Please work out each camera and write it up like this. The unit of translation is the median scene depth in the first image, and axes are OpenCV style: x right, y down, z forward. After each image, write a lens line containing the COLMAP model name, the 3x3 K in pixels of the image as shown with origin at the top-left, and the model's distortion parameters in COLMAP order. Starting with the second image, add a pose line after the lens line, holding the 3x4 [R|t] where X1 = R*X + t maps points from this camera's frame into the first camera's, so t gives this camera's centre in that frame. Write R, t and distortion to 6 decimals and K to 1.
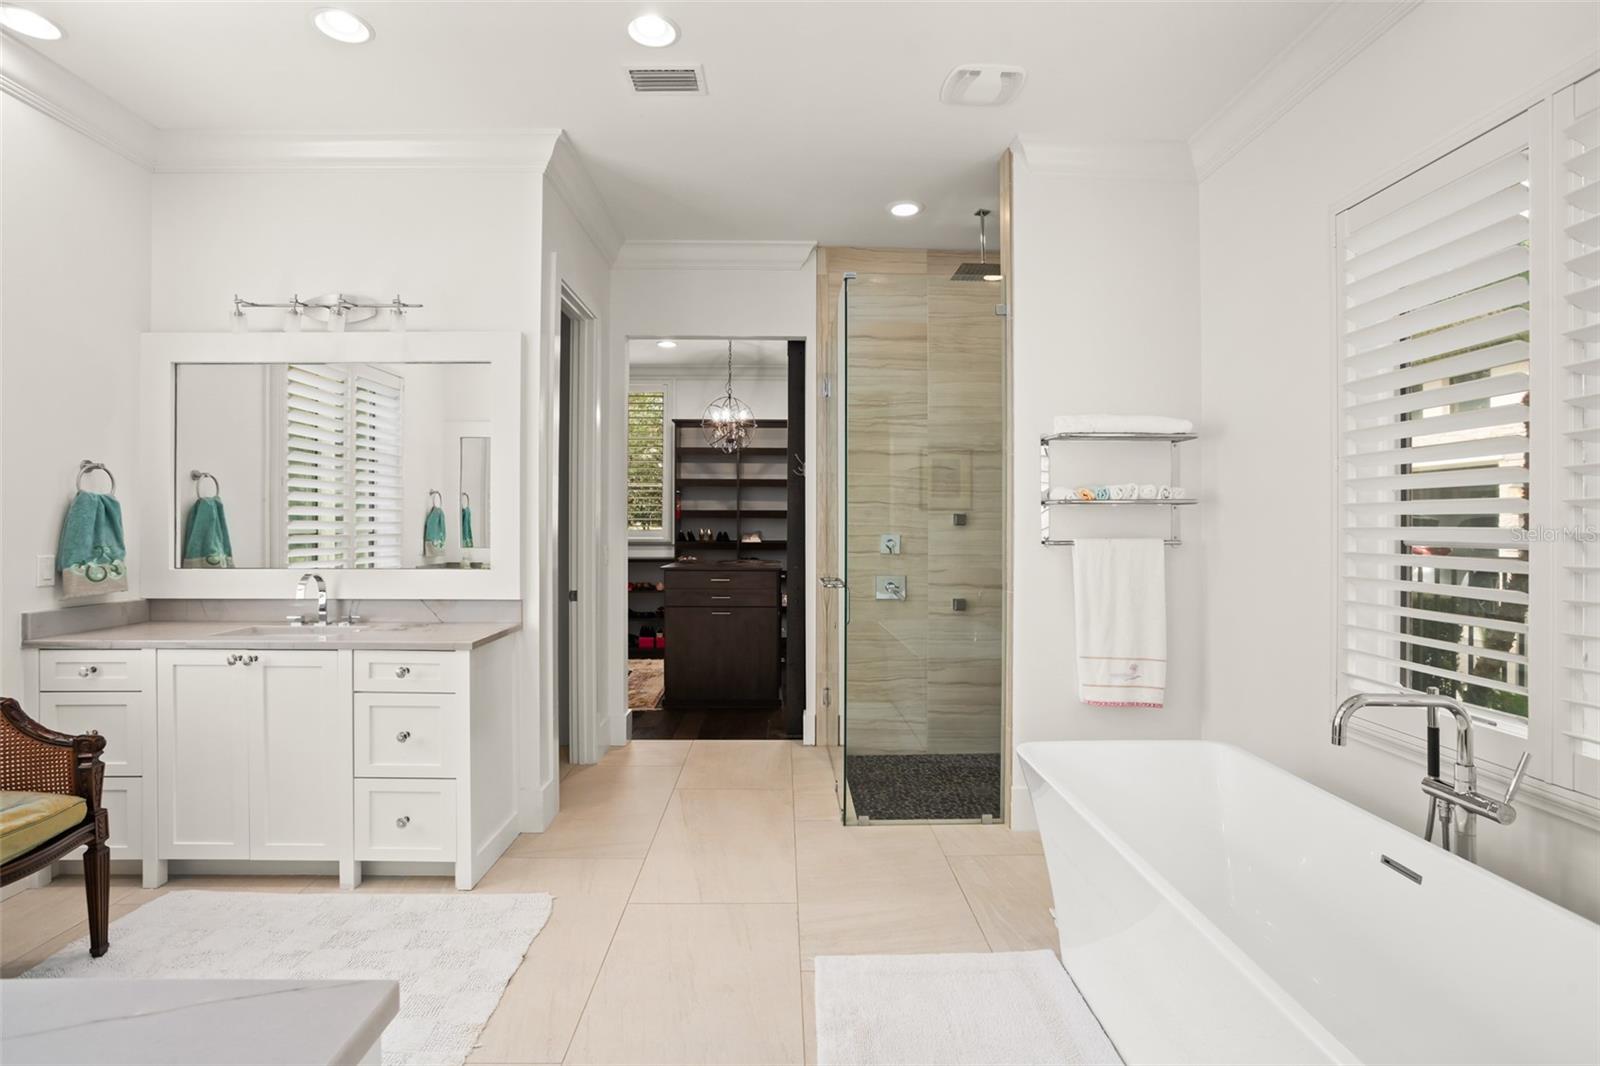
lens RADIAL K [[774.5, 0, 790.8], [0, 774.5, 522.1], [0, 0, 1]] dist [-0.035374, 0.002838]
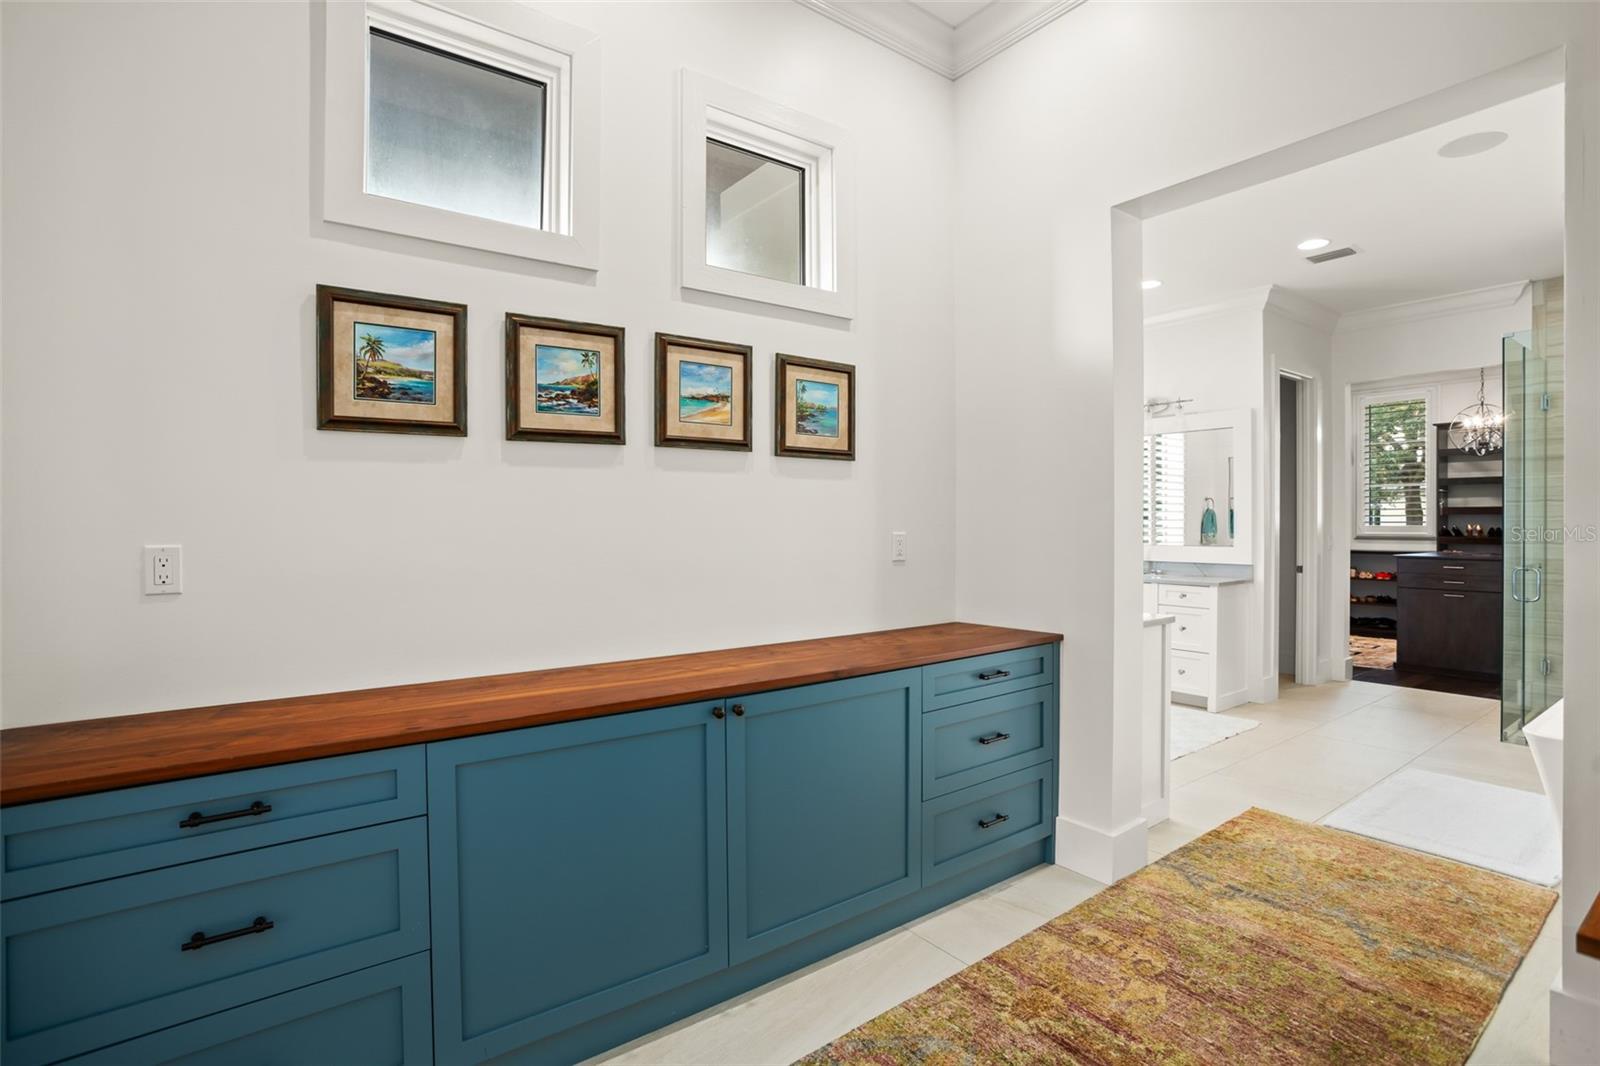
lens RADIAL K [[774.5, 0, 790.2], [0, 774.5, 524.7], [0, 0, 1]] dist [-0.035374, 0.002838]
pose [[0.579387, 0.001406, -0.815051, 0.300052], [0.004527, 0.999978, 0.004943, -0.001196], [0.815040, -0.006554, 0.579368, -0.558503]]
